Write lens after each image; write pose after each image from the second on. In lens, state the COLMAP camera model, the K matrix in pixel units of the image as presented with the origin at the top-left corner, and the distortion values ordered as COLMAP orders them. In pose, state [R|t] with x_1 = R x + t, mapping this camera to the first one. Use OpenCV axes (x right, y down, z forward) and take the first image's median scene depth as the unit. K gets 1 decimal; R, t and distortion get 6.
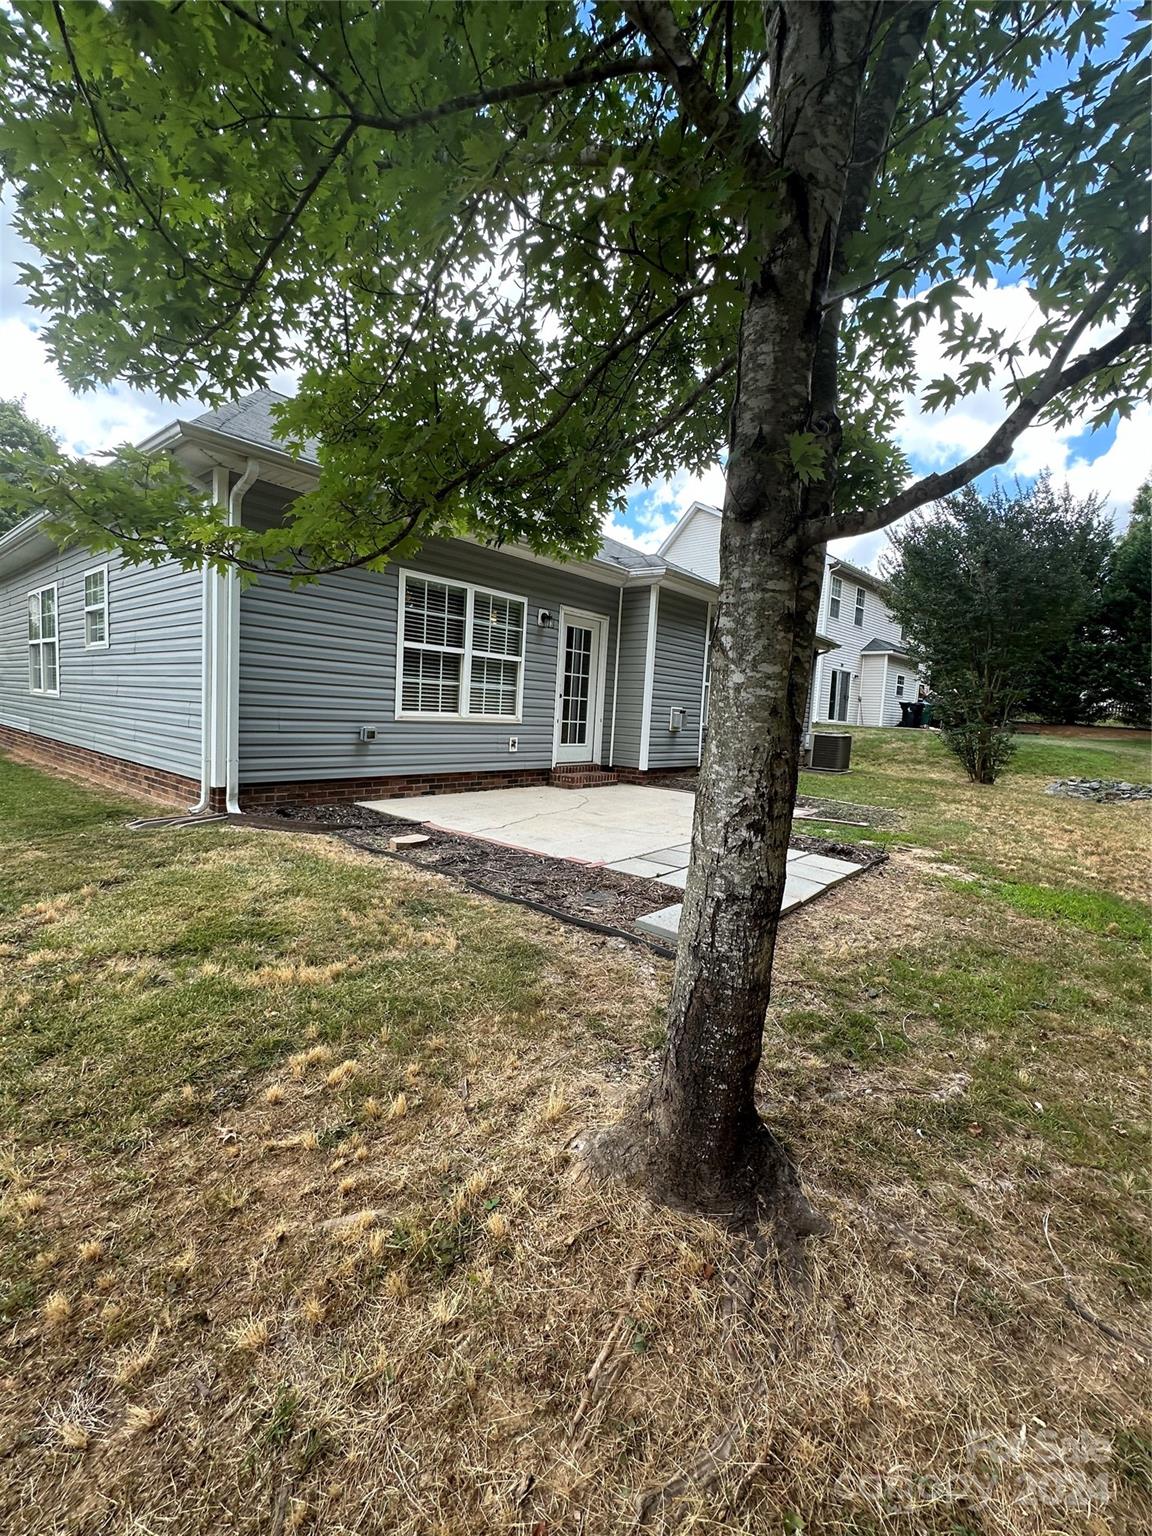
lens RADIAL K [[645.9, 0, 576.6], [0, 645.9, 770.2], [0, 0, 1]] dist [-0.006109, 0.000548]
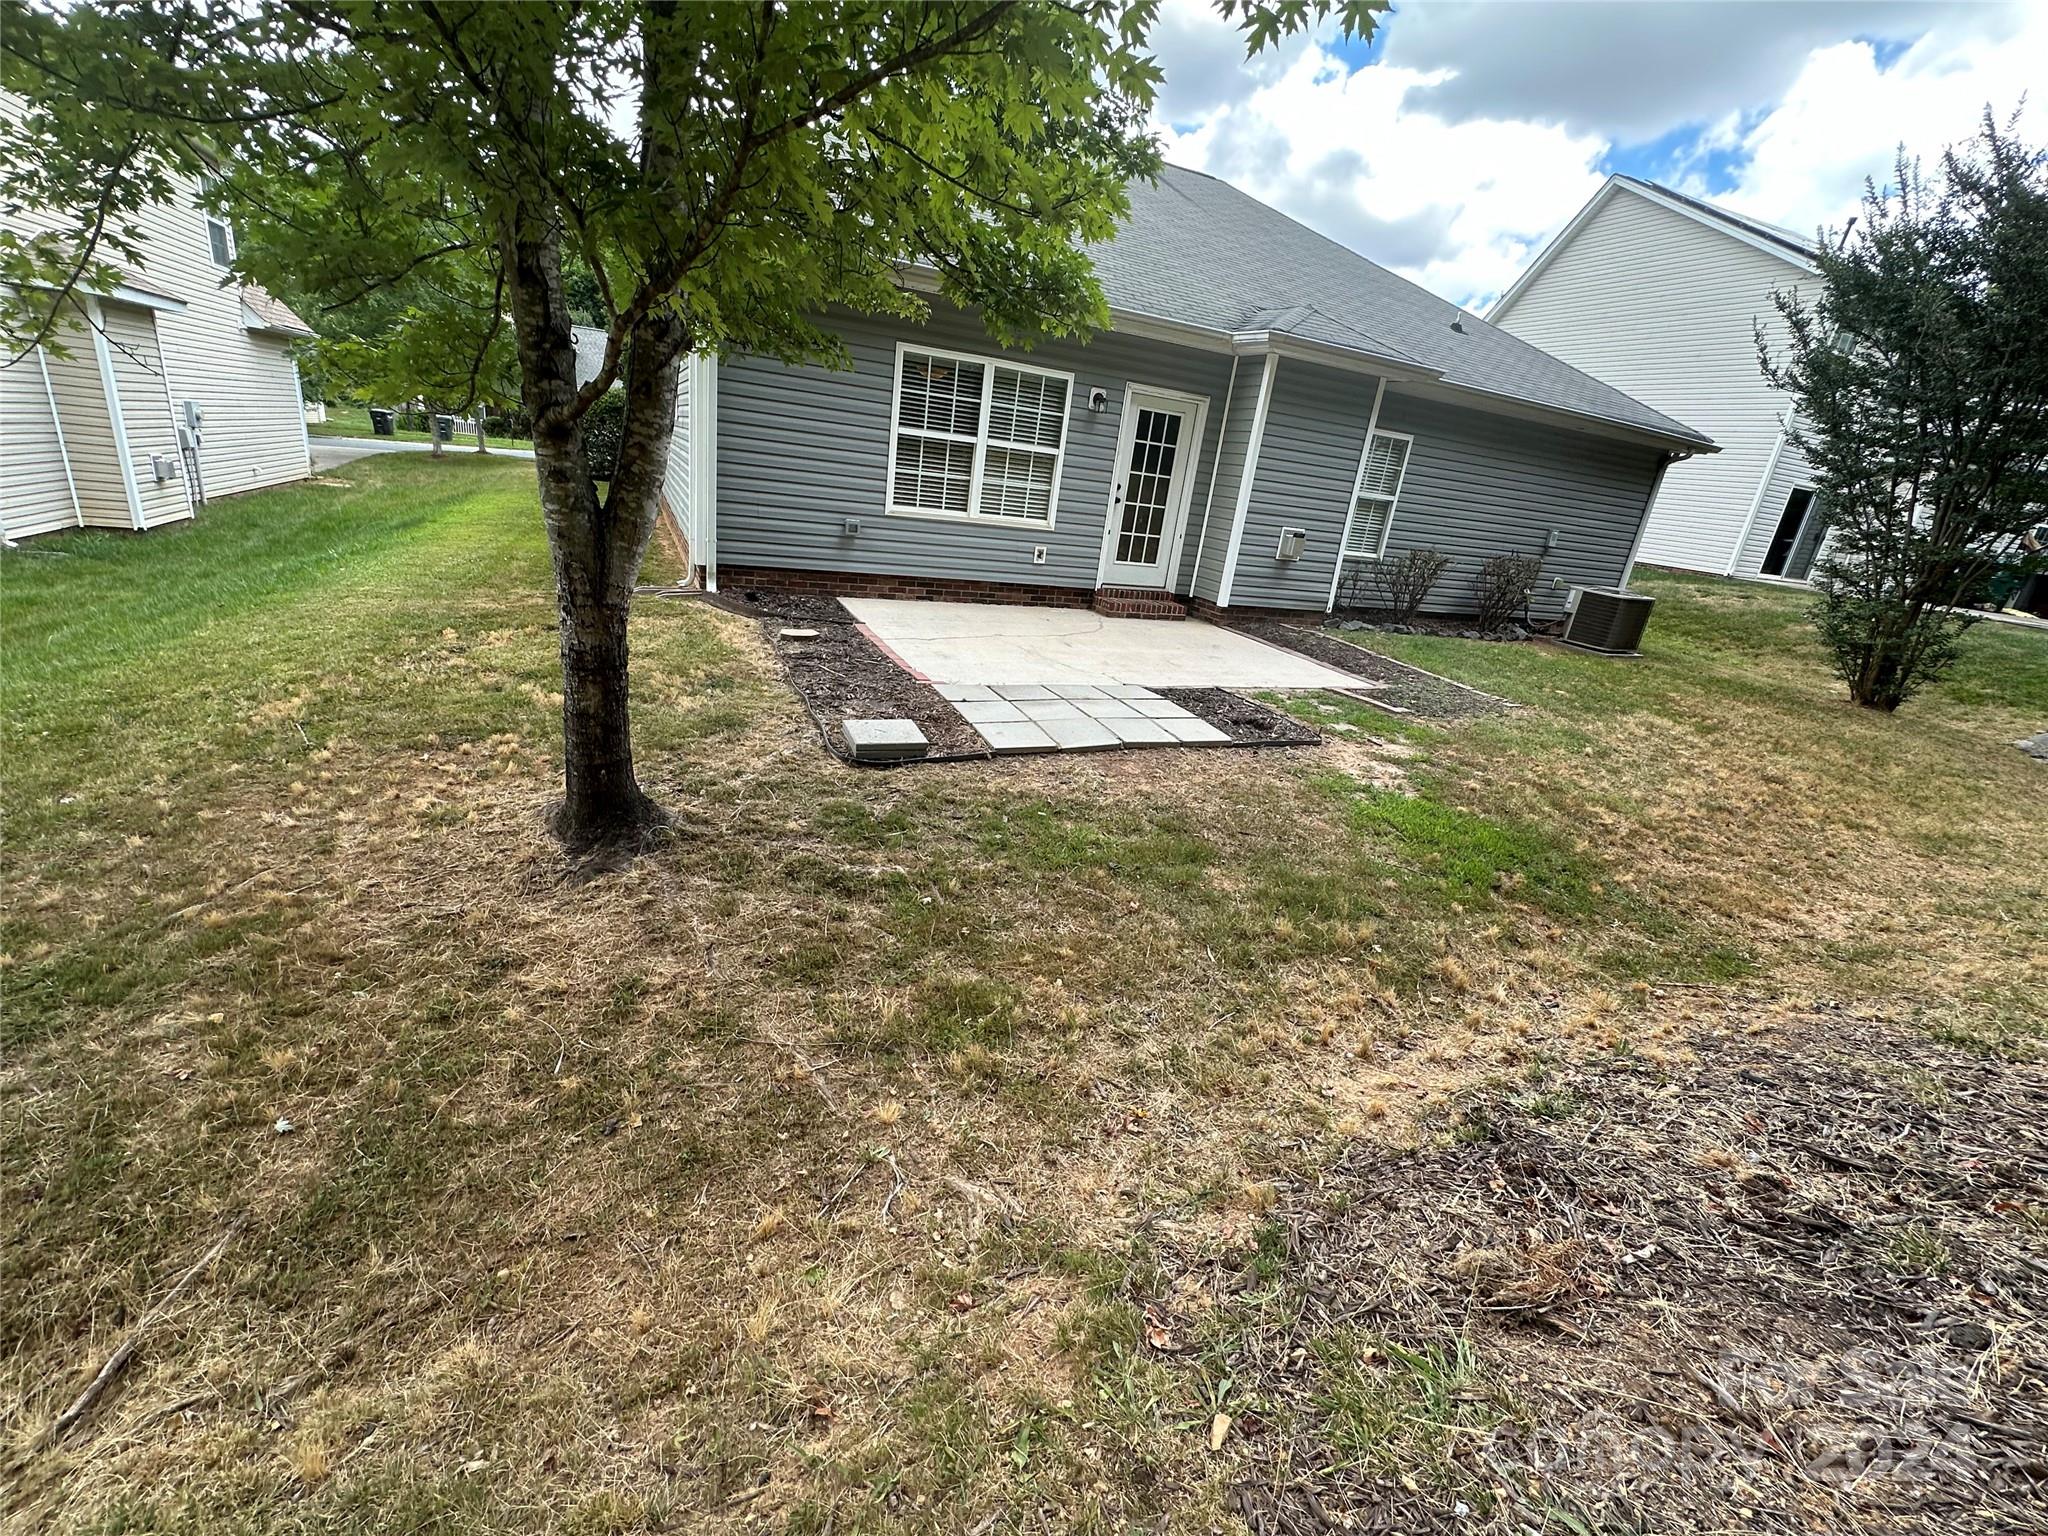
lens RADIAL K [[861.2, 0, 1019.7], [0, 861.2, 770.1], [0, 0, 1]] dist [-0.006109, 0.000548]
pose [[0.896340, 0.201707, -0.394828, 0.424995], [-0.115177, 0.965881, 0.231966, -0.028241], [0.428146, -0.162445, 0.888990, -0.087534]]
